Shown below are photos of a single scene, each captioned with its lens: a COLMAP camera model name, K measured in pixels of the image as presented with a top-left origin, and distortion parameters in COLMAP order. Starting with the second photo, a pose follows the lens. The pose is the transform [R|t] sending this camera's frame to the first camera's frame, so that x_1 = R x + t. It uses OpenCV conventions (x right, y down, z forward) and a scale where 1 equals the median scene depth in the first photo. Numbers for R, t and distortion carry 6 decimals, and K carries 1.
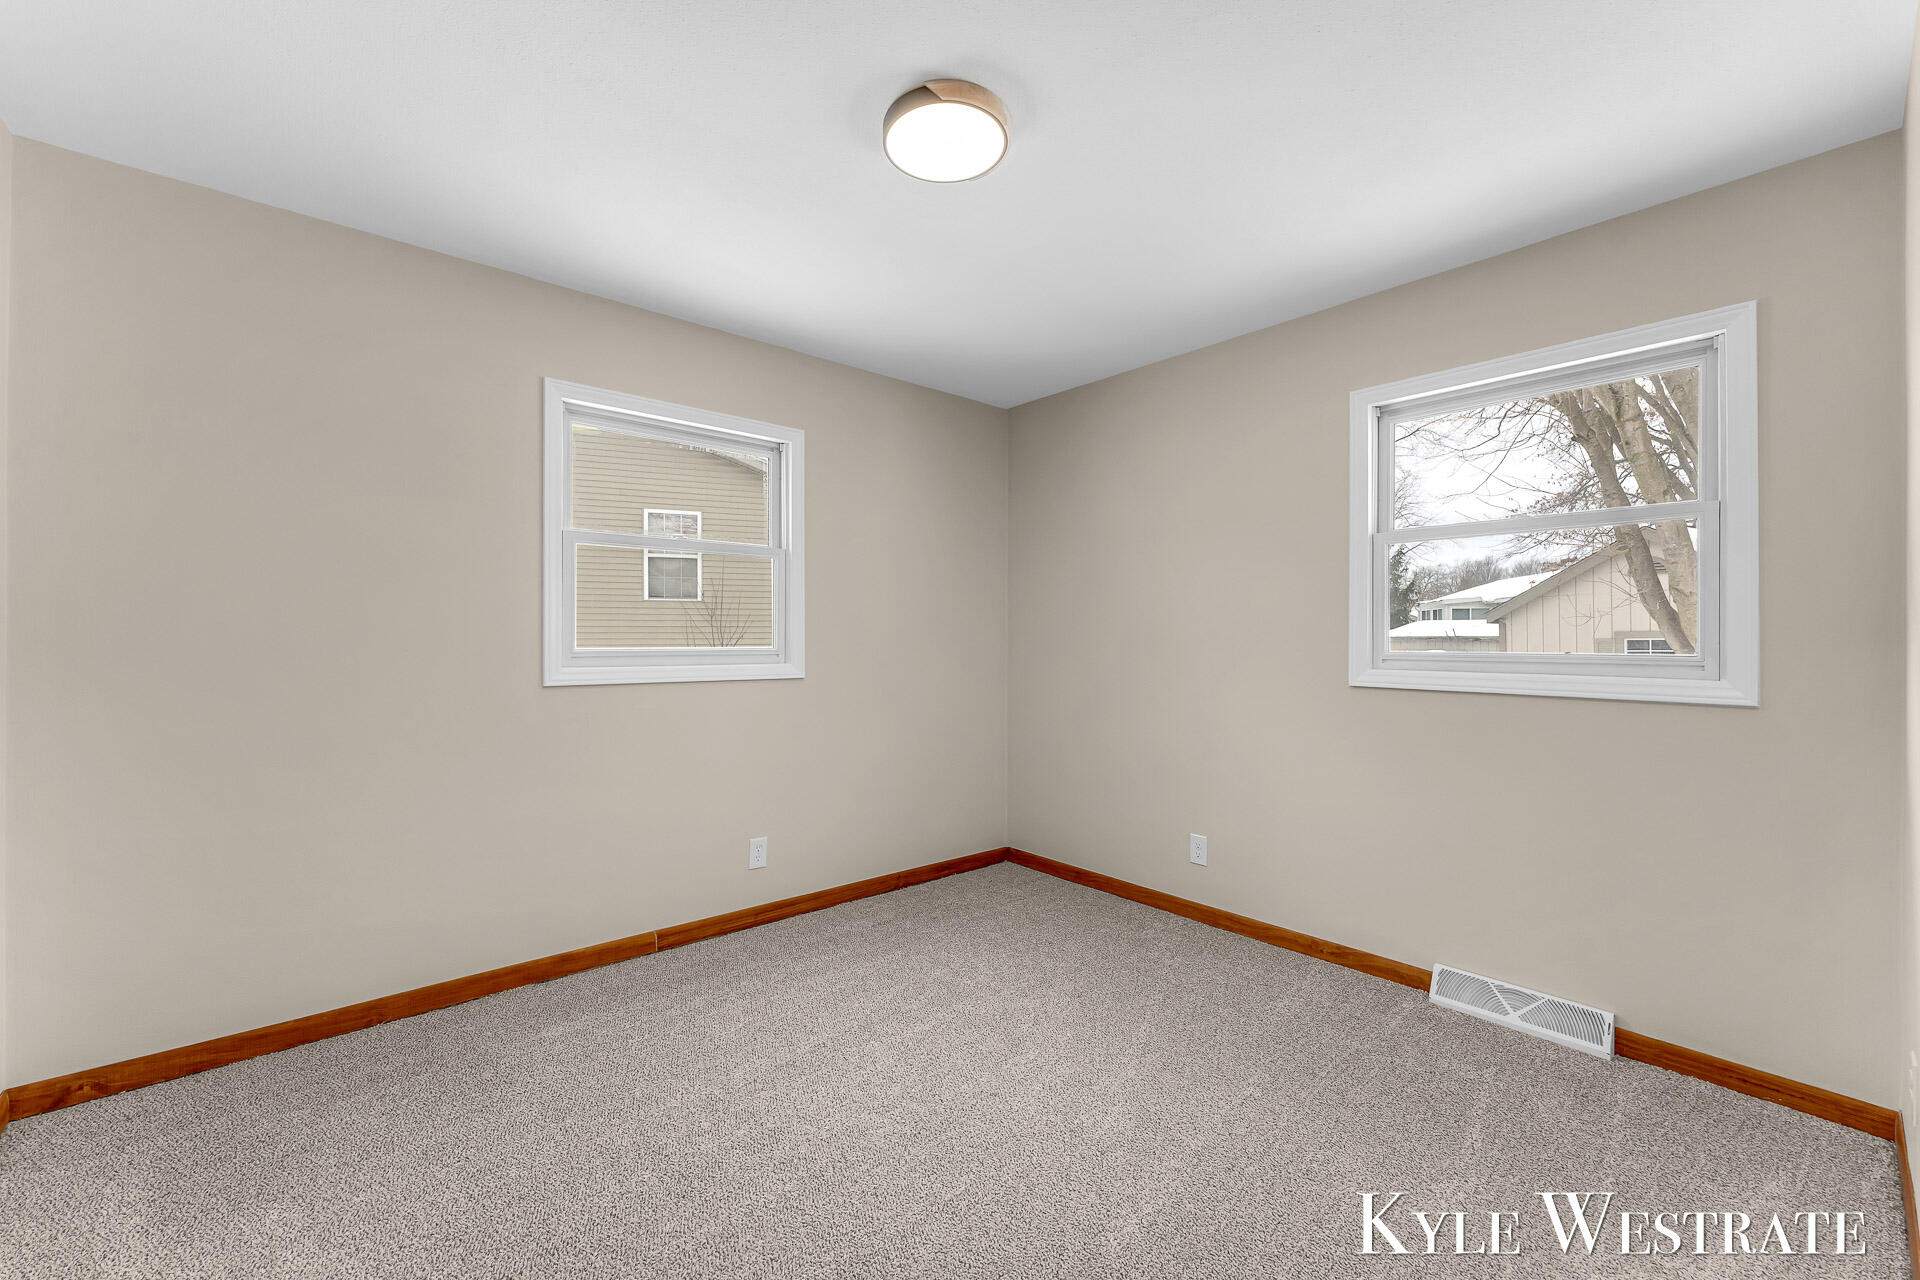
lens RADIAL K [[769.0, 0, 947.6], [0, 769.0, 640.2], [0, 0, 1]] dist [0.000345, -0.000563]
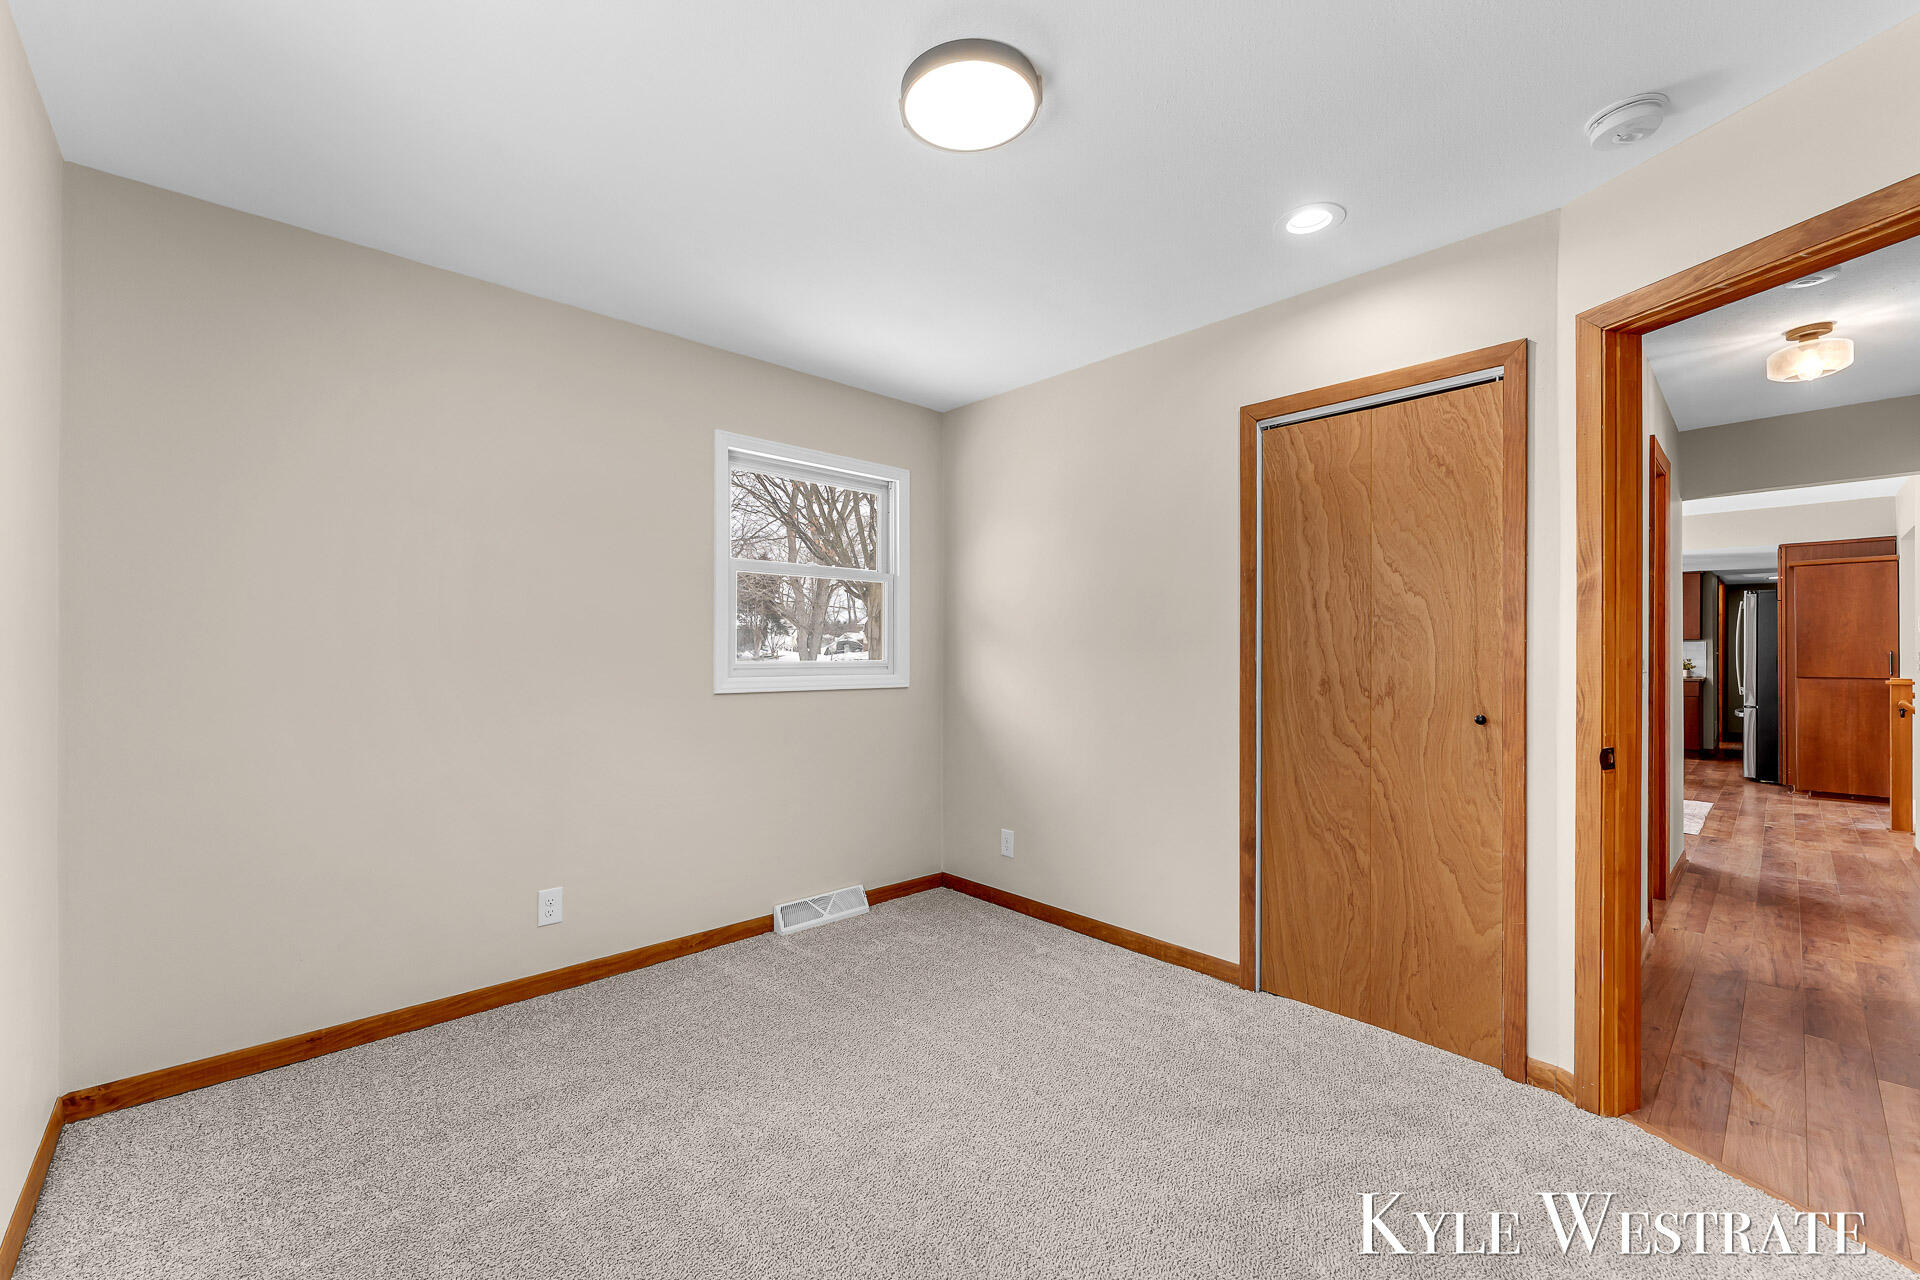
lens RADIAL K [[769.0, 0, 961.4], [0, 769.0, 650.7], [0, 0, 1]] dist [0.000345, -0.000563]
pose [[-0.040081, -0.005591, 0.999181, -0.638987], [-0.000416, 0.999984, 0.005579, -0.009886], [-0.999196, -0.000192, -0.040083, 0.730916]]
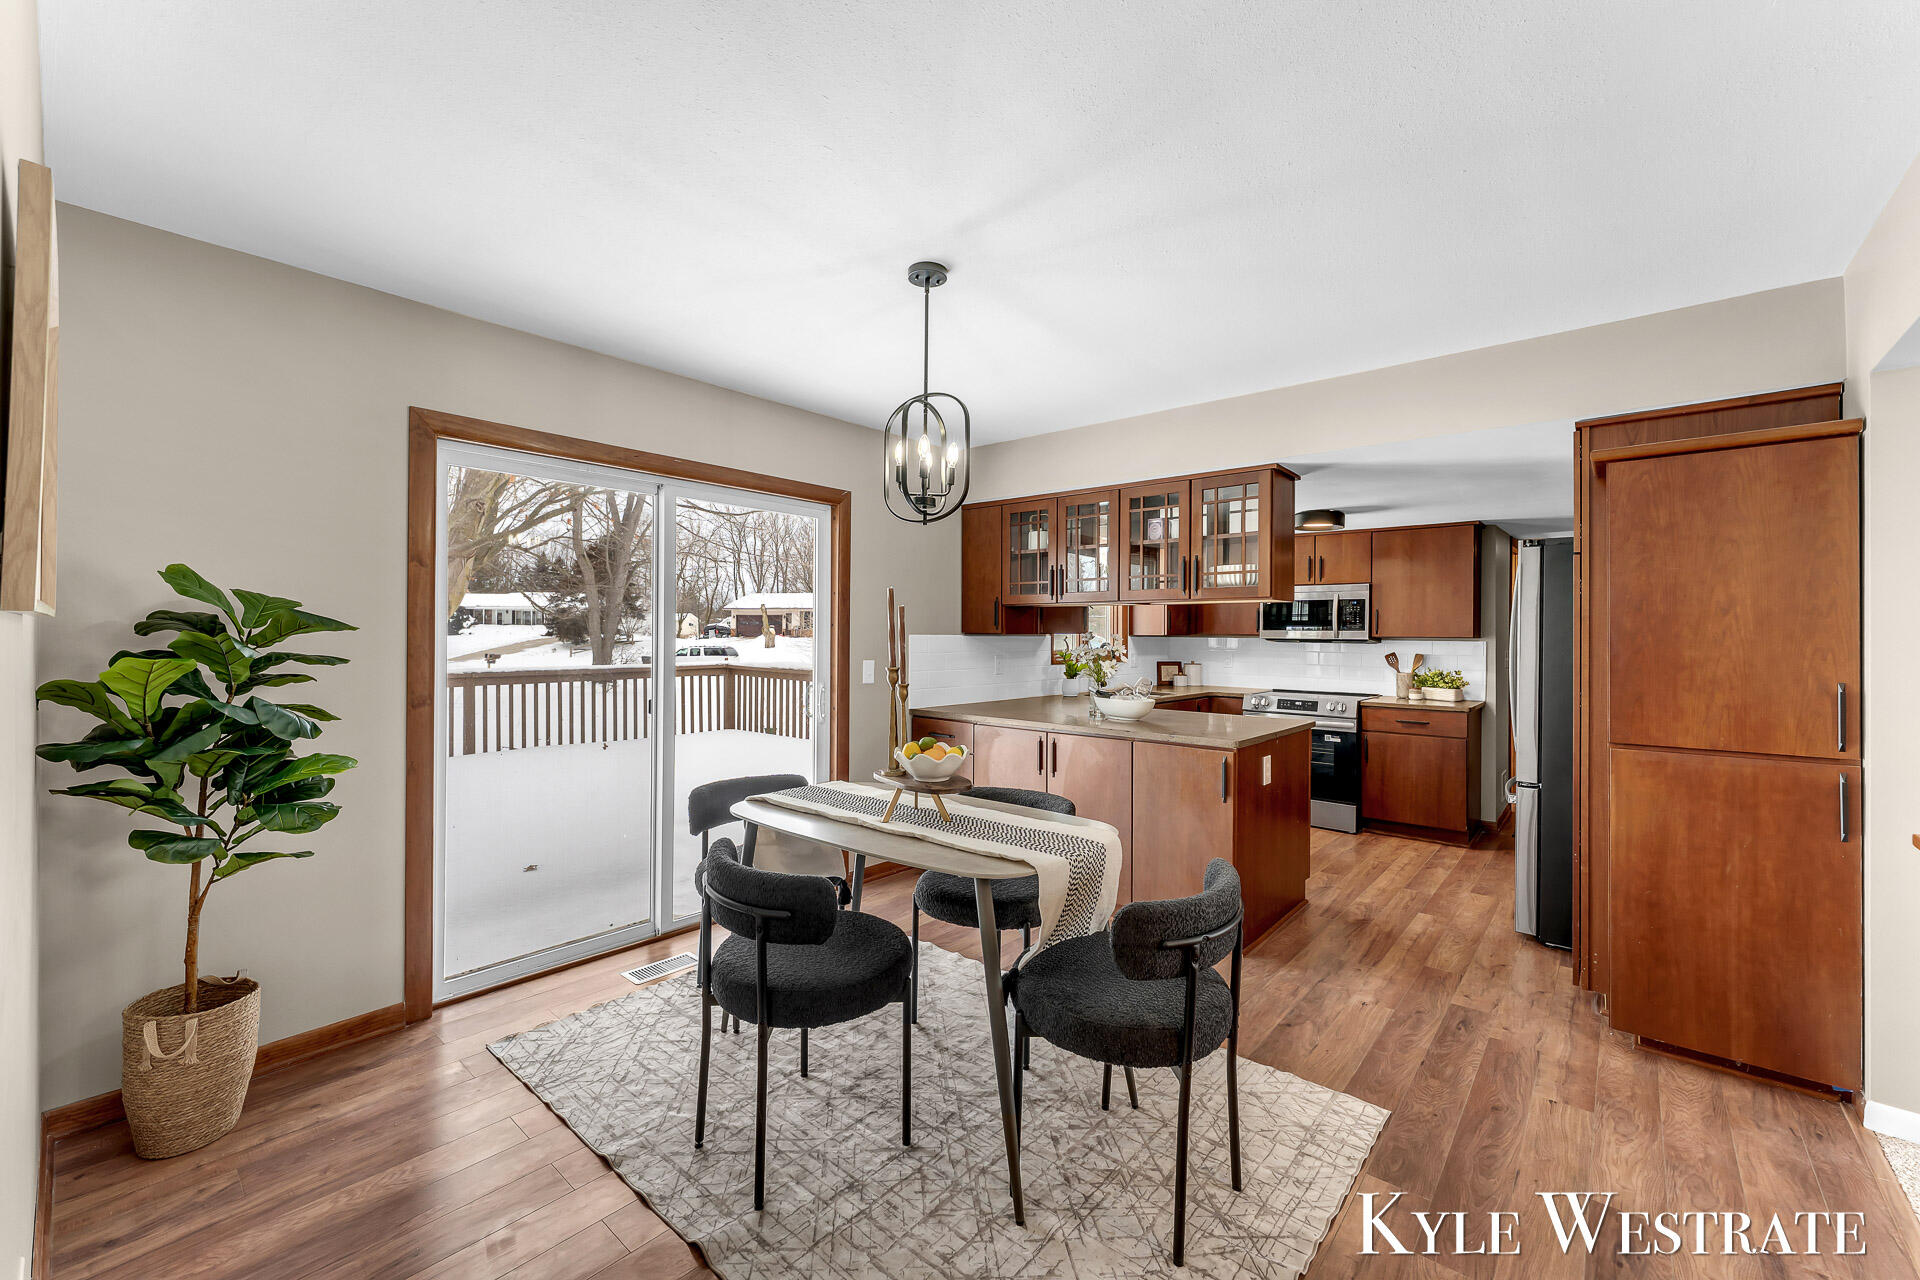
lens RADIAL K [[769.0, 0, 954.6], [0, 769.0, 635.2], [0, 0, 1]] dist [0.000345, -0.000563]
pose [[-0.120248, -0.005591, 0.992728, -0.563364], [-0.003919, 0.999979, 0.005157, -0.011988], [-0.992736, -0.003271, -0.120268, 0.637759]]
